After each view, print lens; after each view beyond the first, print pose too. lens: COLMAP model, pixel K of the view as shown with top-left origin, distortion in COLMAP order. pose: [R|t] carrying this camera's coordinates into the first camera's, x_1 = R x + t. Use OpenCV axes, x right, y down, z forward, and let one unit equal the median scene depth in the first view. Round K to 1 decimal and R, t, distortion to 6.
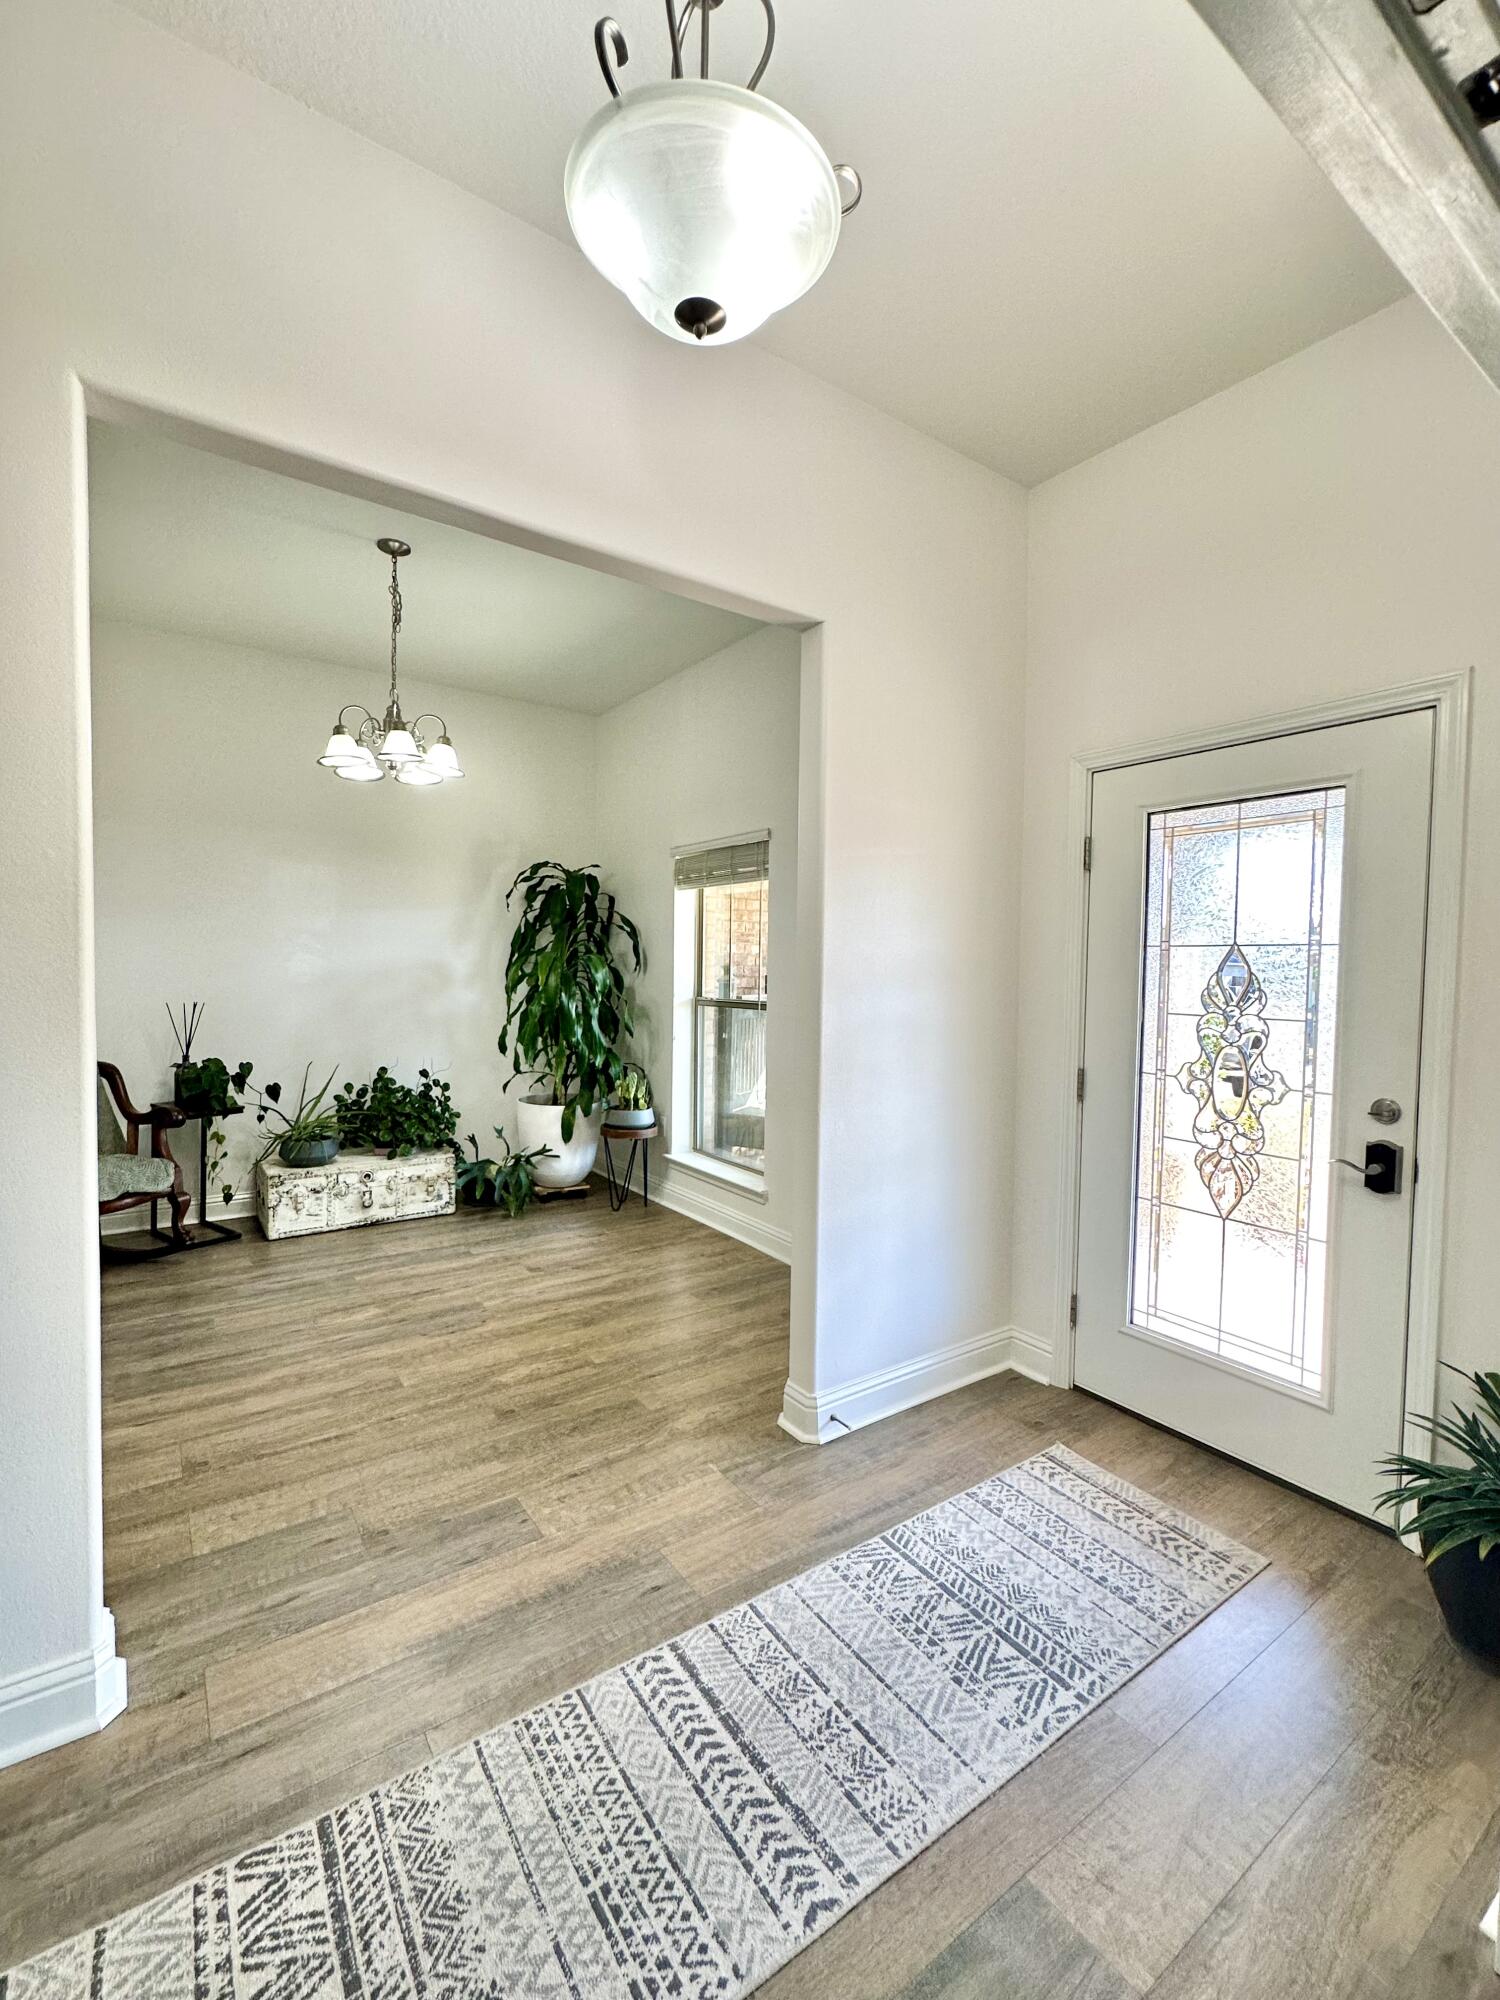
lens RADIAL K [[859.9, 0, 747.9], [0, 859.9, 1001.0], [0, 0, 1]] dist [-0.001417, 0.000622]
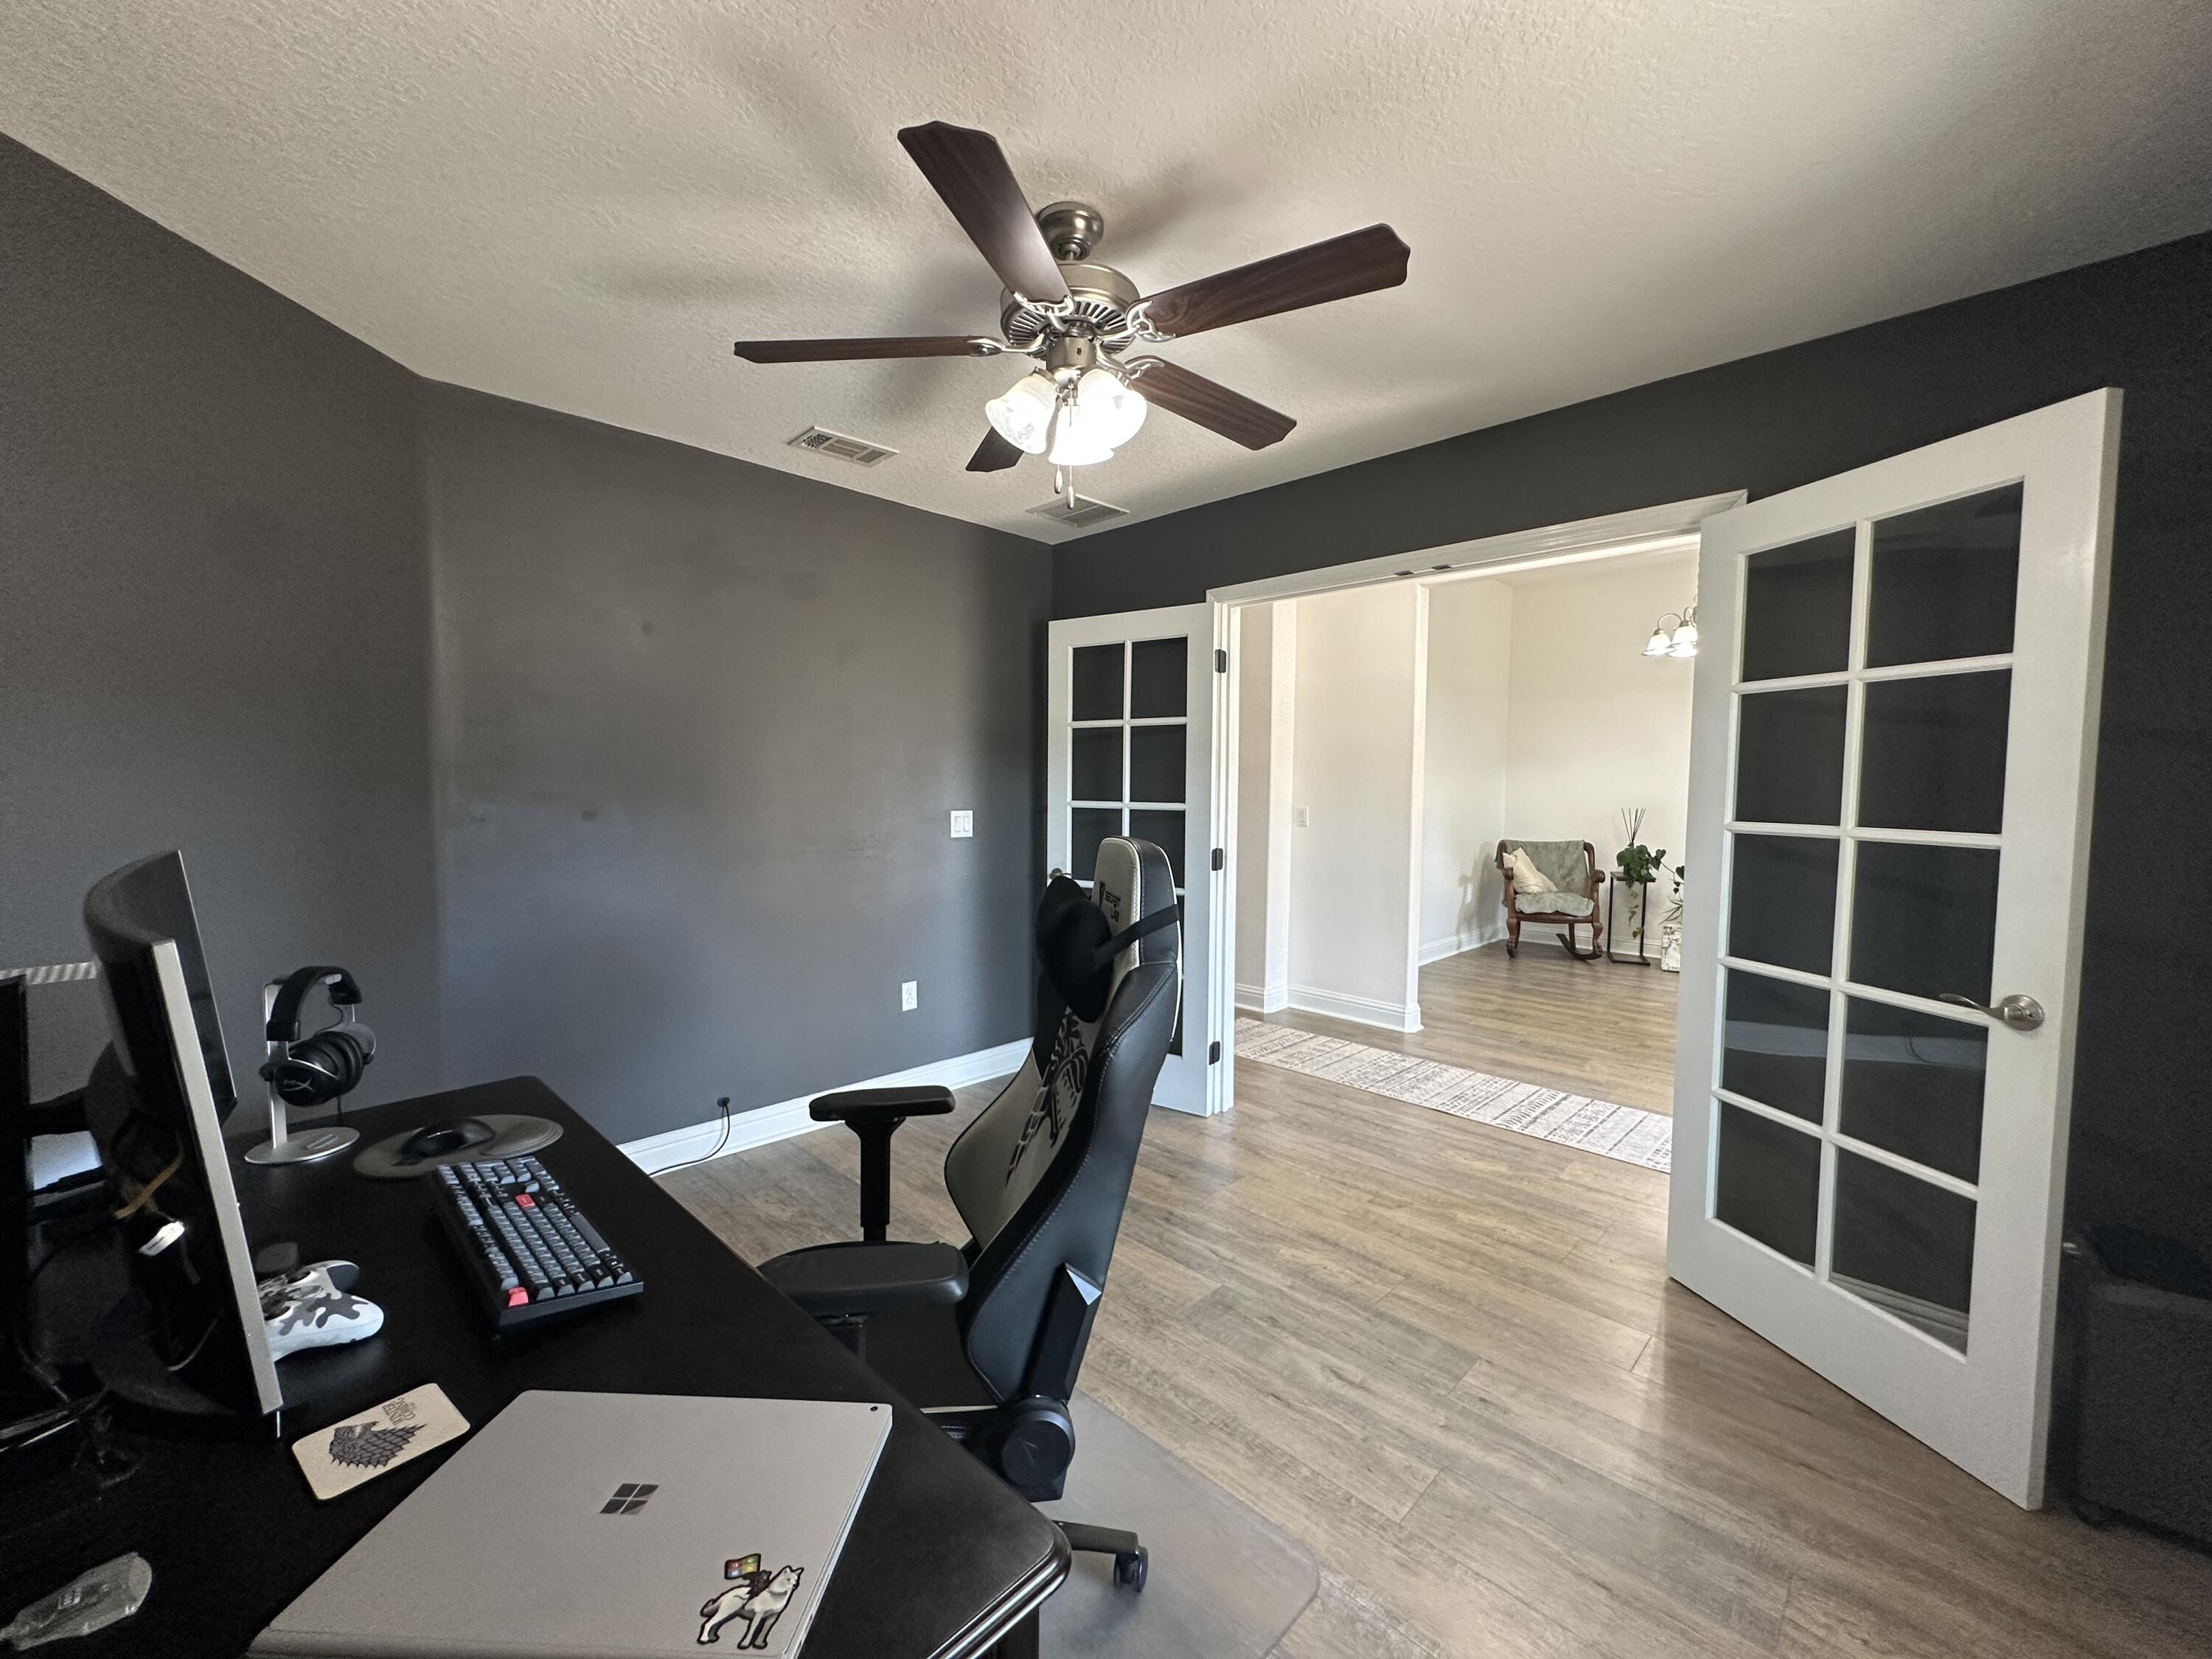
lens RADIAL K [[884.2, 0, 1108.4], [0, 884.2, 832.6], [0, 0, 1]] dist [-0.000554, 0.000064]
pose [[0.180782, 0.039763, -0.982719, 0.770537], [-0.043423, 0.998531, 0.032415, 0.035916], [0.982564, 0.036813, 0.182243, -0.226075]]
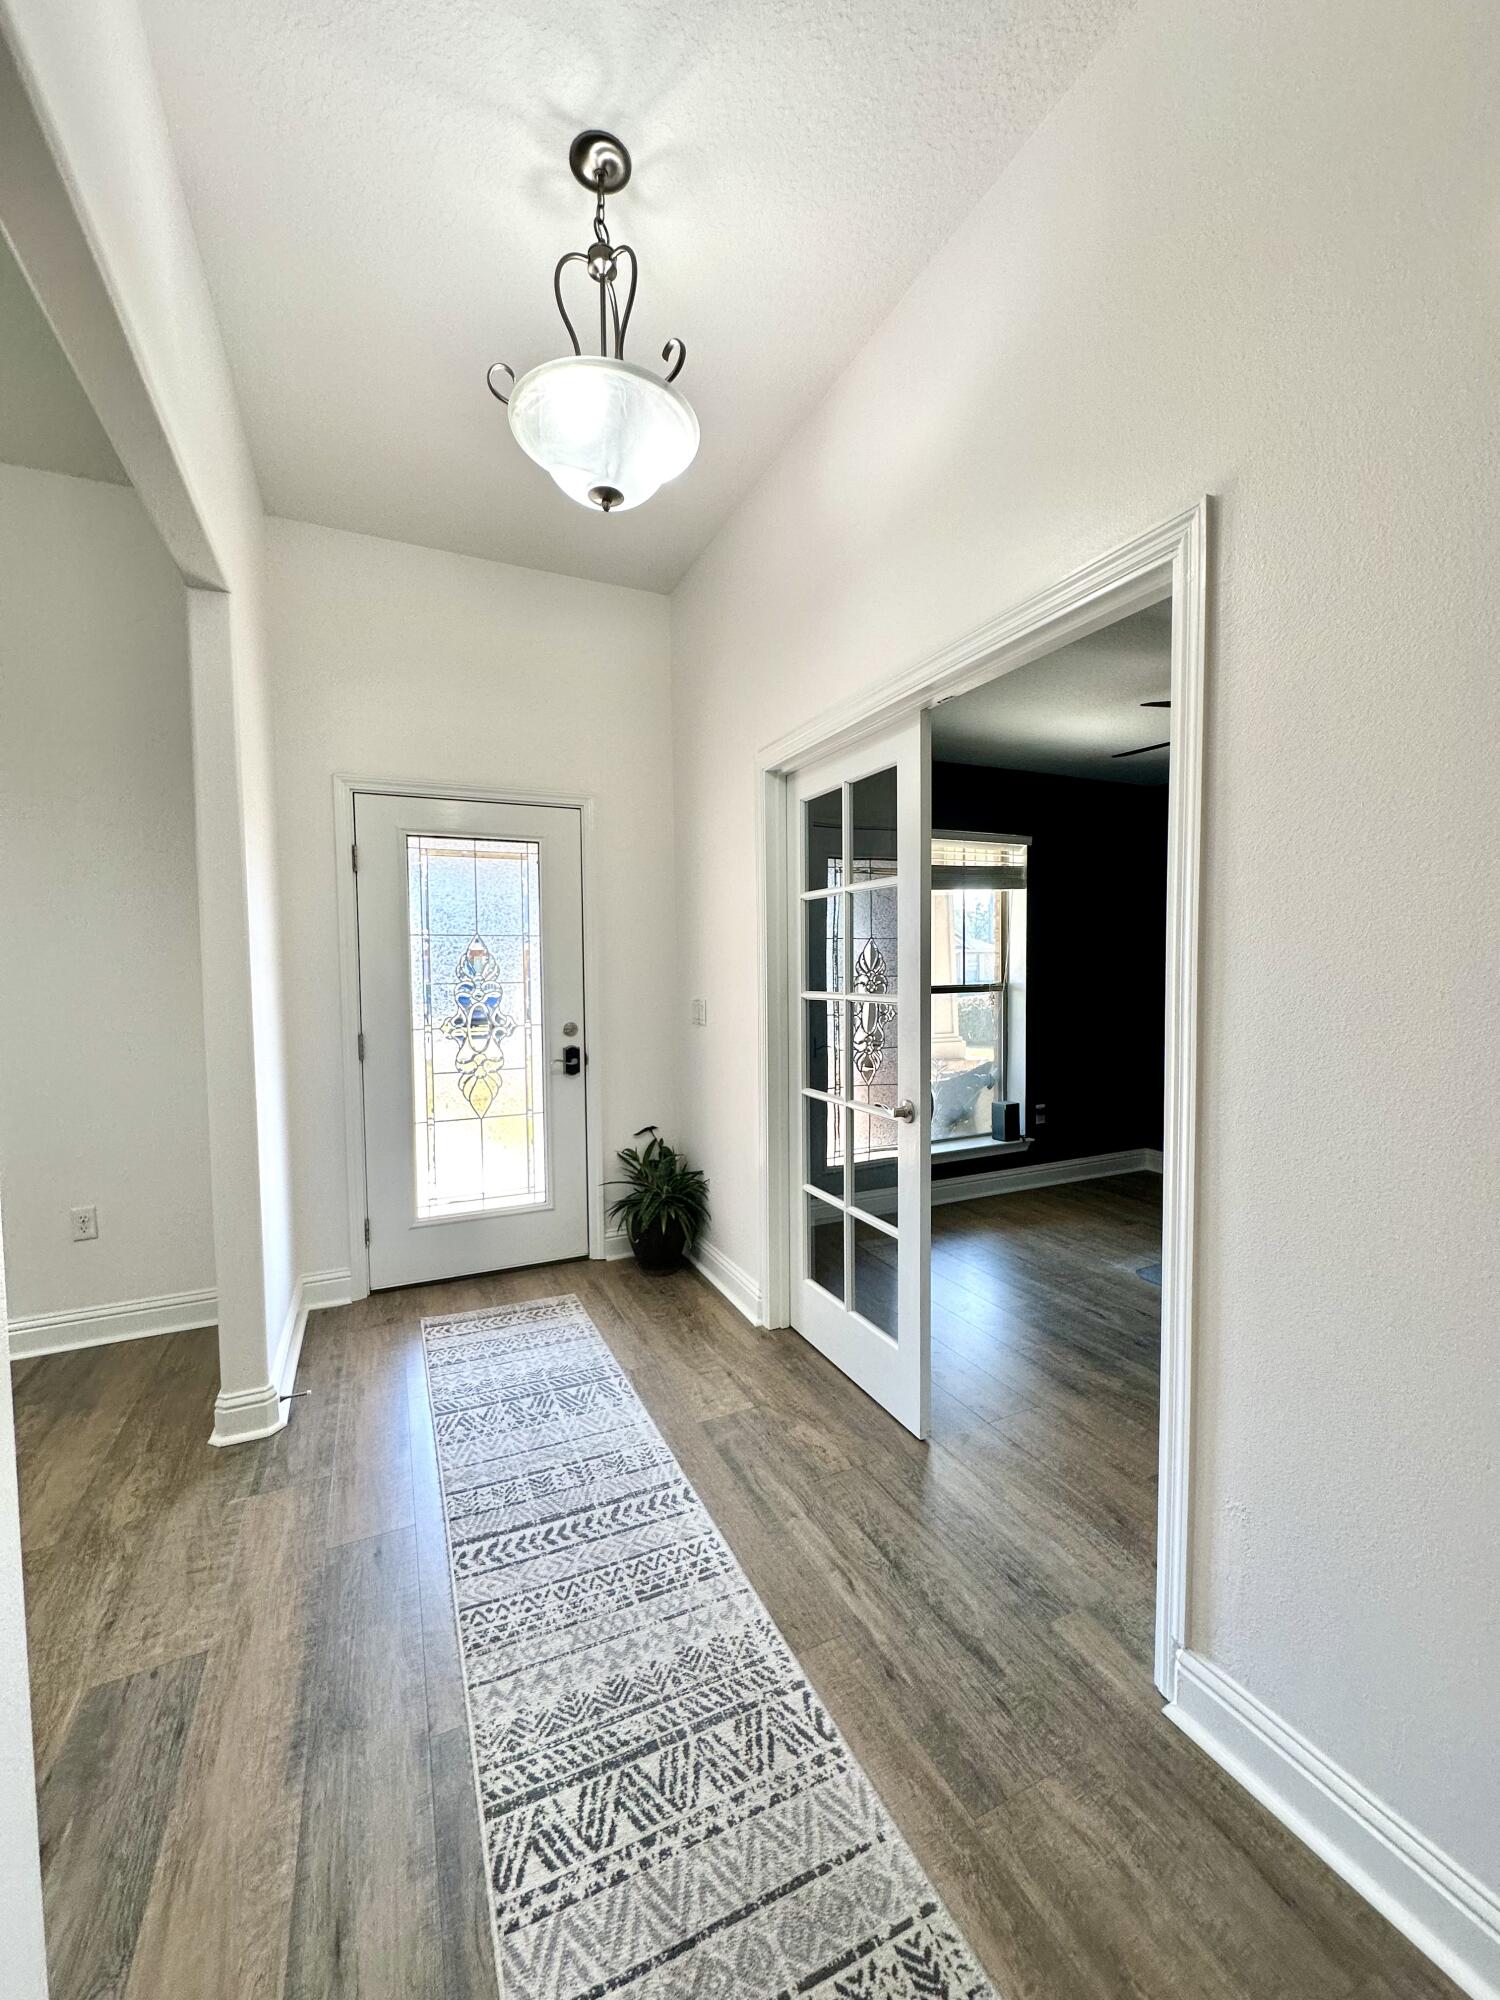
lens RADIAL K [[799.4, 0, 750.0], [0, 799.4, 1000.0], [0, 0, 1]] dist [-0.000554, 0.000064]
pose [[0.177221, -0.063727, 0.982106, -0.428582], [0.050343, 0.997182, 0.055621, -0.003401], [-0.982883, 0.039585, 0.179930, 0.169233]]
